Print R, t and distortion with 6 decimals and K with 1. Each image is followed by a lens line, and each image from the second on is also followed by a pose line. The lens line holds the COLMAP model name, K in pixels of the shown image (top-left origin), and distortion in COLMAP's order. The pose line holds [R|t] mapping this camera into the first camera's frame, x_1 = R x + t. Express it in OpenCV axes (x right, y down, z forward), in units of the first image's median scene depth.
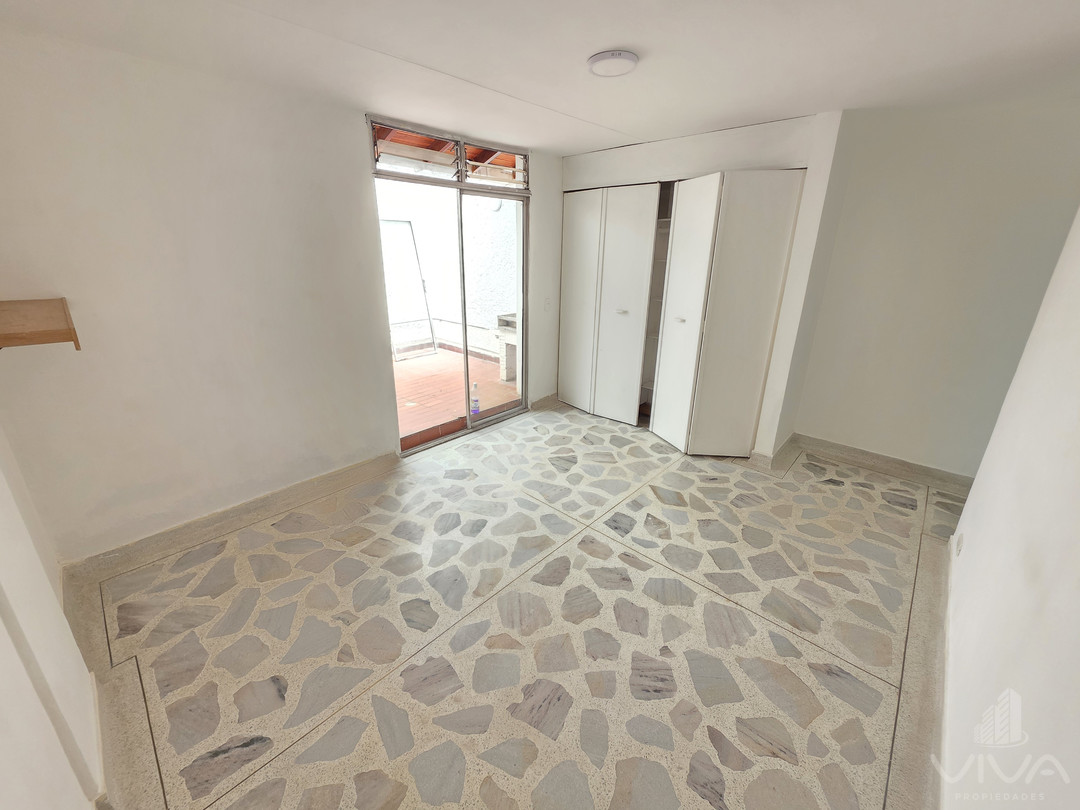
lens RADIAL K [[430.1, 0, 529.0], [0, 430.1, 399.7], [0, 0, 1]] dist [0.006168, -0.001378]
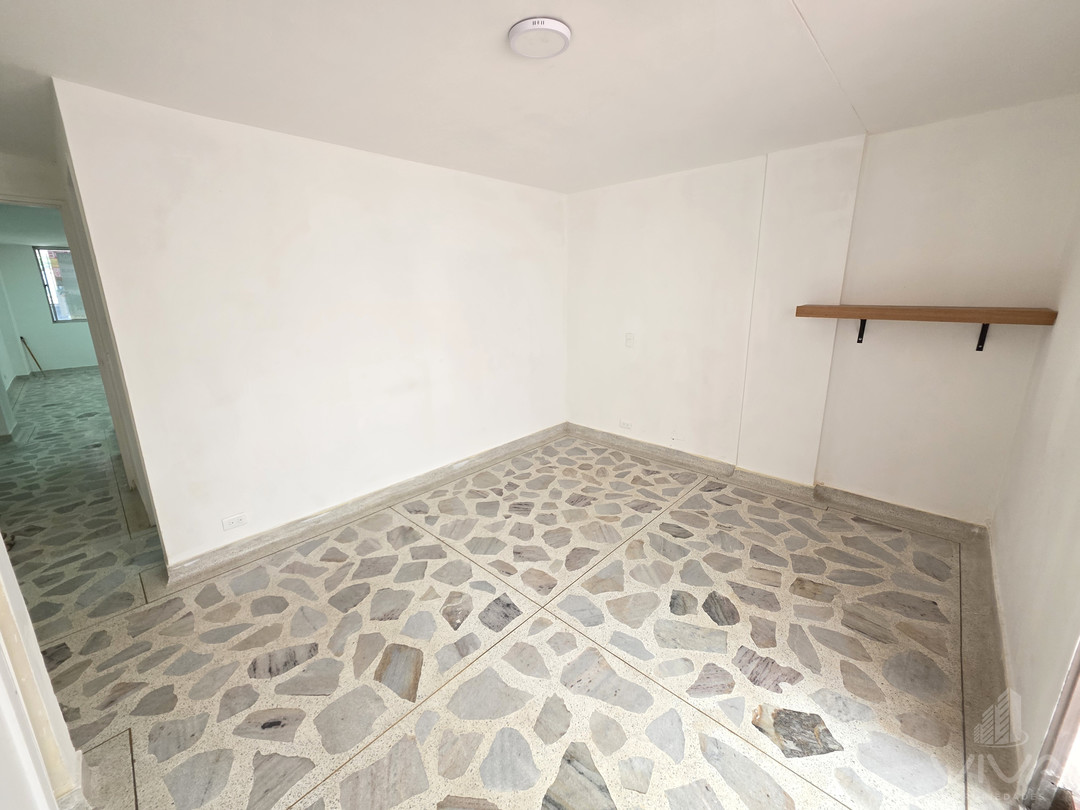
lens RADIAL K [[430.1, 0, 528.7], [0, 430.1, 401.6], [0, 0, 1]] dist [0.006168, -0.001378]
pose [[-0.999979, 0.004210, 0.005027, 0.165069], [0.006320, 0.823348, 0.567502, -0.505259], [-0.001750, 0.567522, -0.823357, 1.520226]]
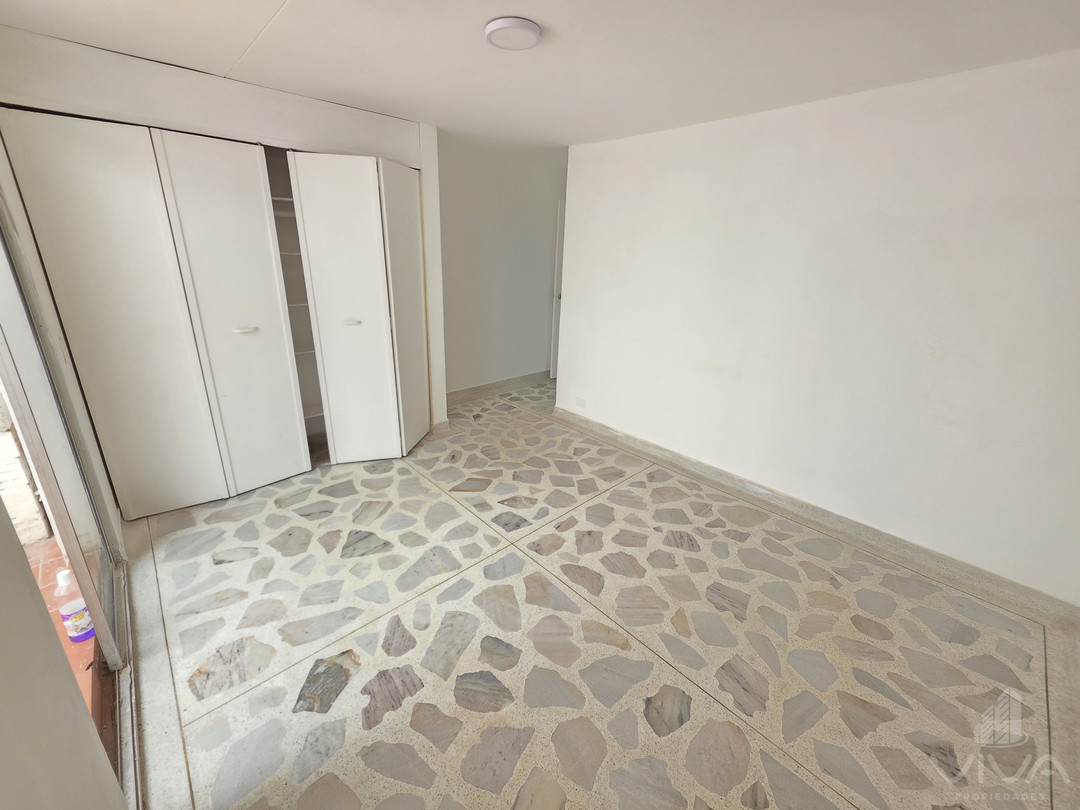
lens RADIAL K [[430.1, 0, 532.4], [0, 430.1, 399.2], [0, 0, 1]] dist [0.006168, -0.001378]
pose [[0.064567, -0.341195, 0.937772, -0.657274], [0.308761, 0.900451, 0.306357, -0.270991], [-0.948946, 0.269767, 0.163488, 0.759990]]
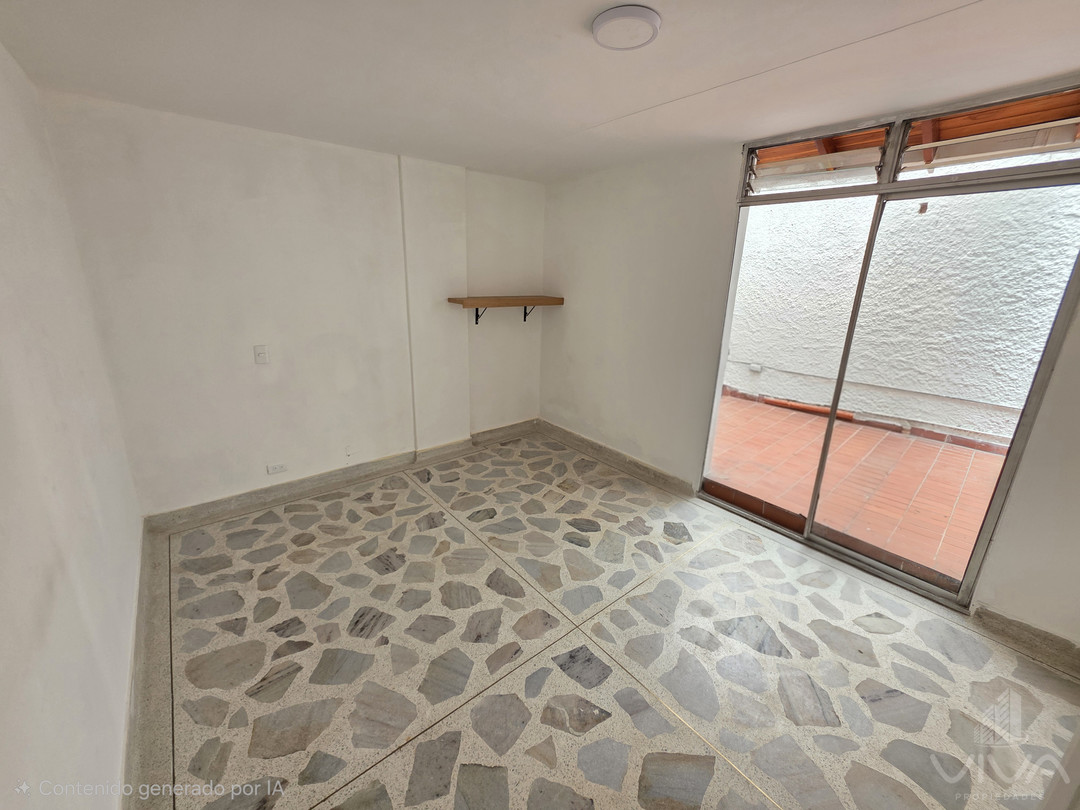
lens RADIAL K [[430.1, 0, 532.8], [0, 430.1, 401.8], [0, 0, 1]] dist [0.006168, -0.001378]
pose [[-0.129064, 0.279679, -0.951379, 0.812973], [-0.355128, 0.882734, 0.307676, -0.288864], [0.925865, 0.377572, -0.014607, 0.824968]]
